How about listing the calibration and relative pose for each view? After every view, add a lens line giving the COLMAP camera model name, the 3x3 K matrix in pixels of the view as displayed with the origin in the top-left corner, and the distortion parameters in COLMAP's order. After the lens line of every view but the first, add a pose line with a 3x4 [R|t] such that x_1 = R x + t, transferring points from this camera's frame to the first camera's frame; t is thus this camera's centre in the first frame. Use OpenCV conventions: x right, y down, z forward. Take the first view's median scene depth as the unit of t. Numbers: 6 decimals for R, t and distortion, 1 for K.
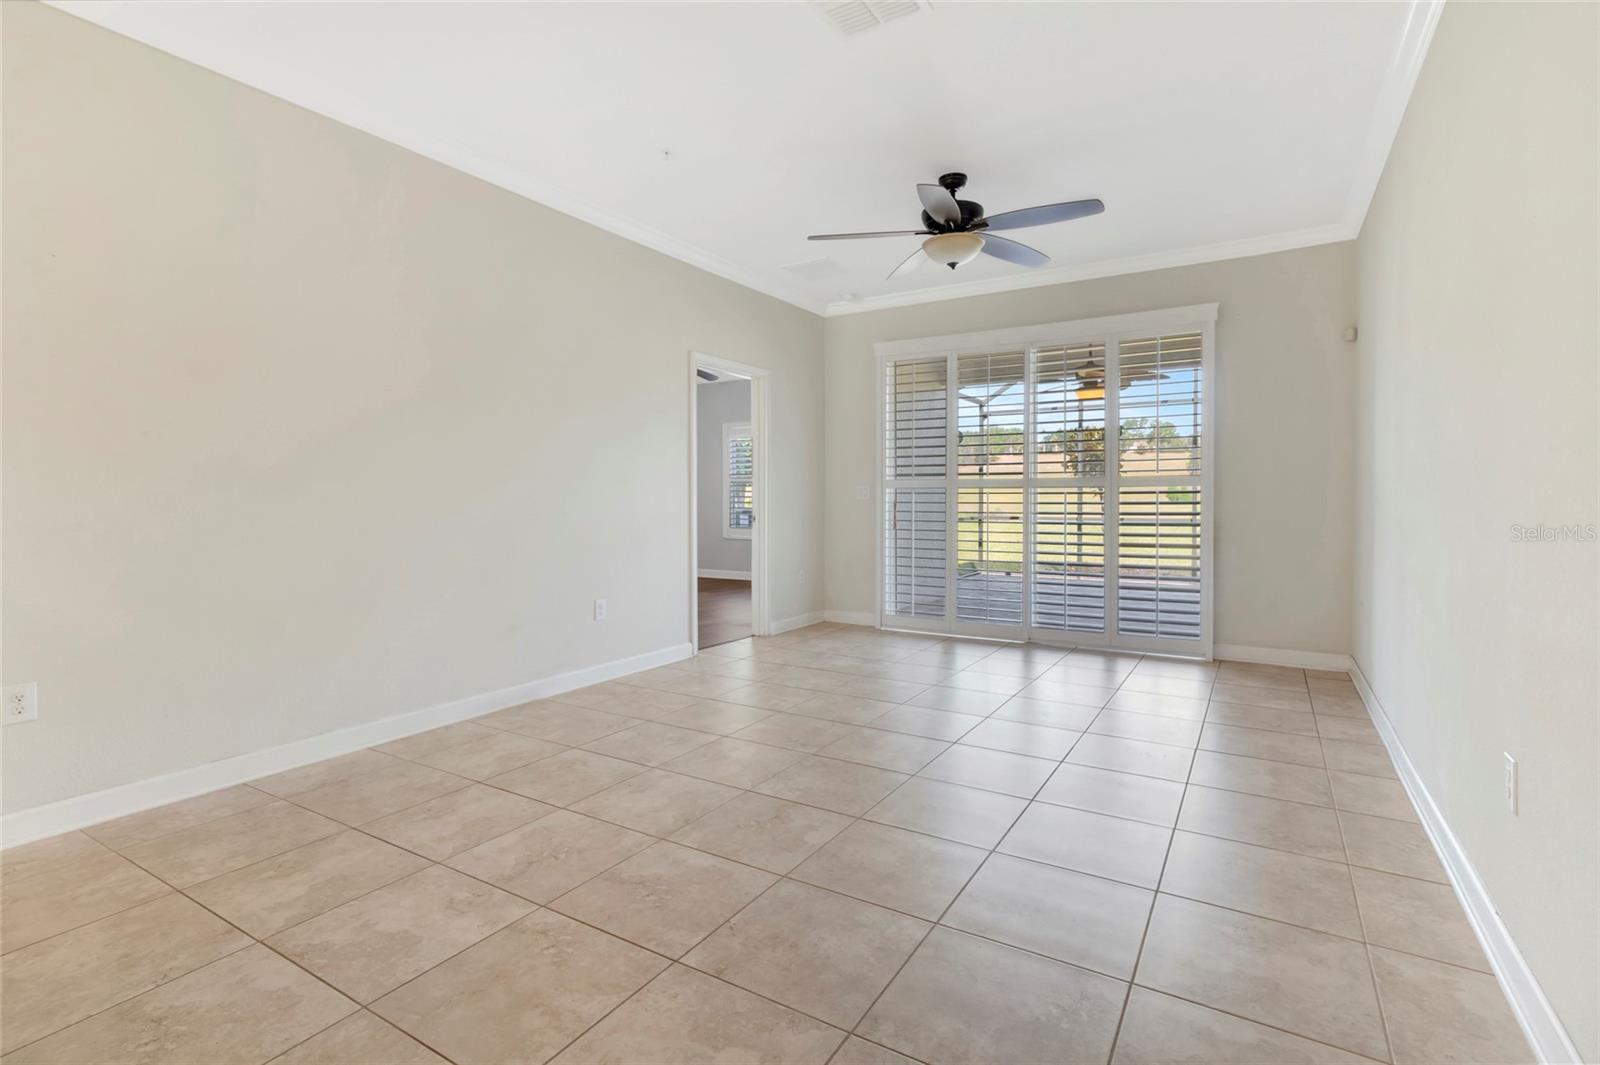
lens RADIAL K [[743.1, 0, 822.1], [0, 743.1, 503.6], [0, 0, 1]] dist [0.003915, -0.001465]
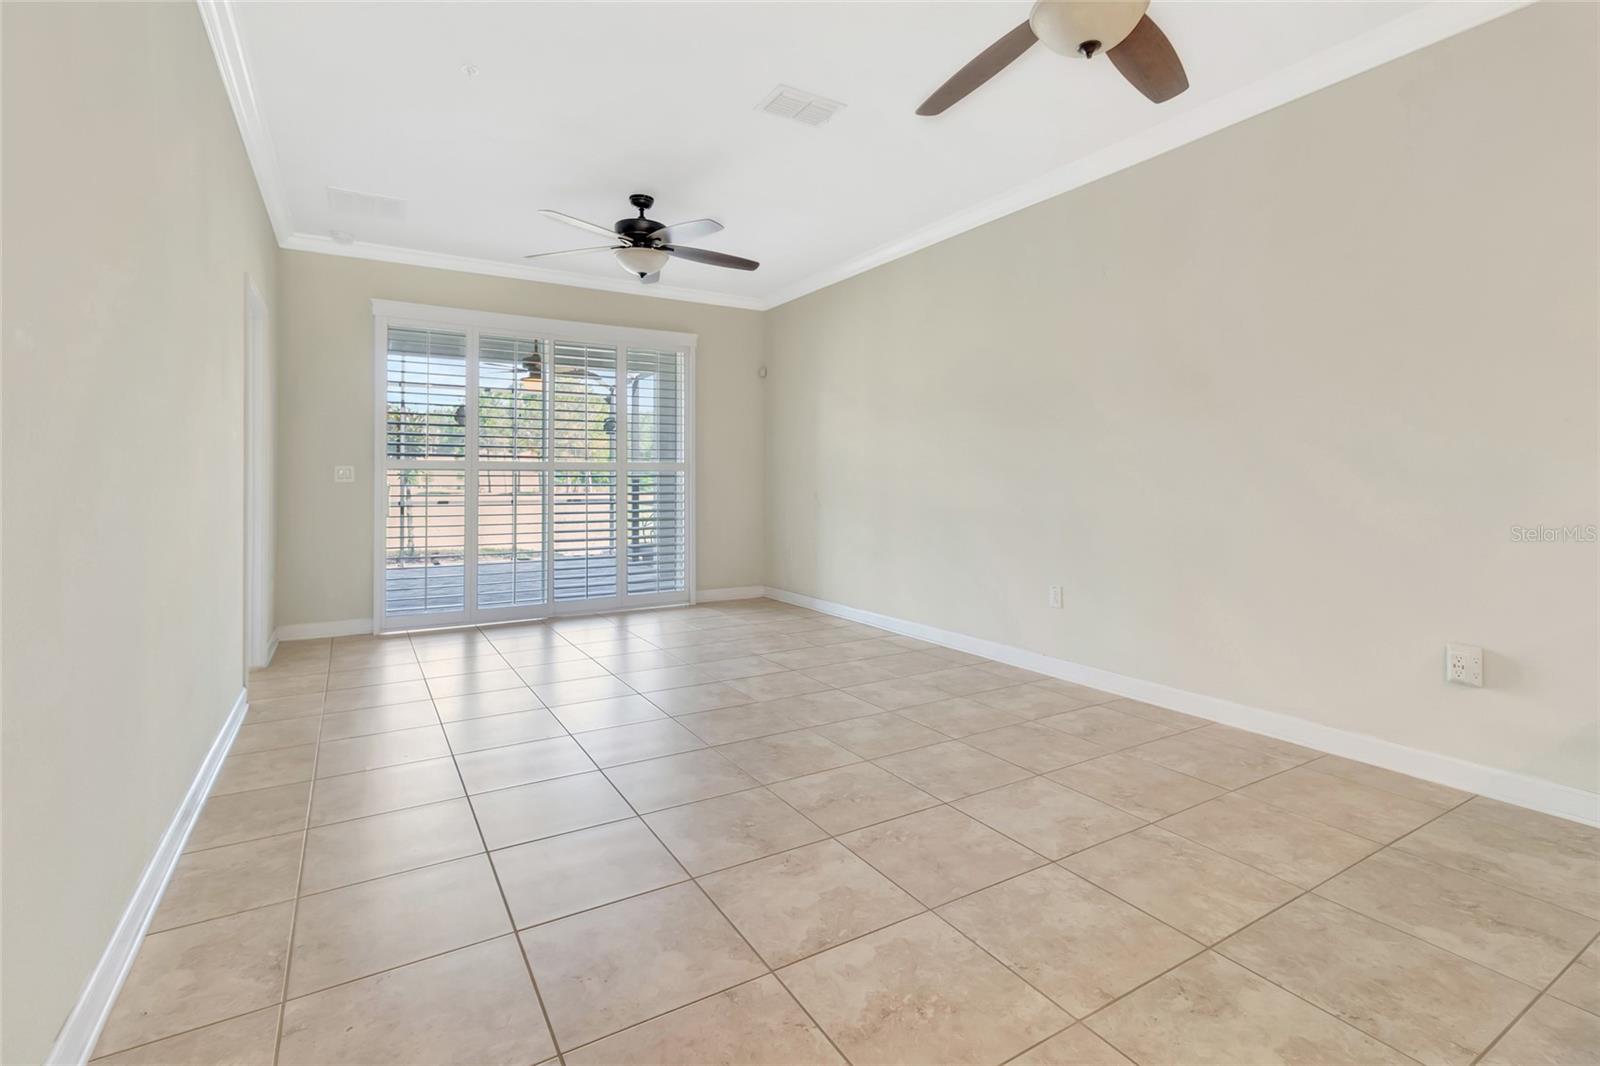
lens RADIAL K [[743.1, 0, 821.2], [0, 743.1, 483.8], [0, 0, 1]] dist [0.003915, -0.001465]
pose [[0.462555, -0.002532, 0.886587, -0.696966], [0.003523, 0.999993, 0.001018, -0.004271], [-0.886583, 0.002652, 0.462561, 0.238455]]
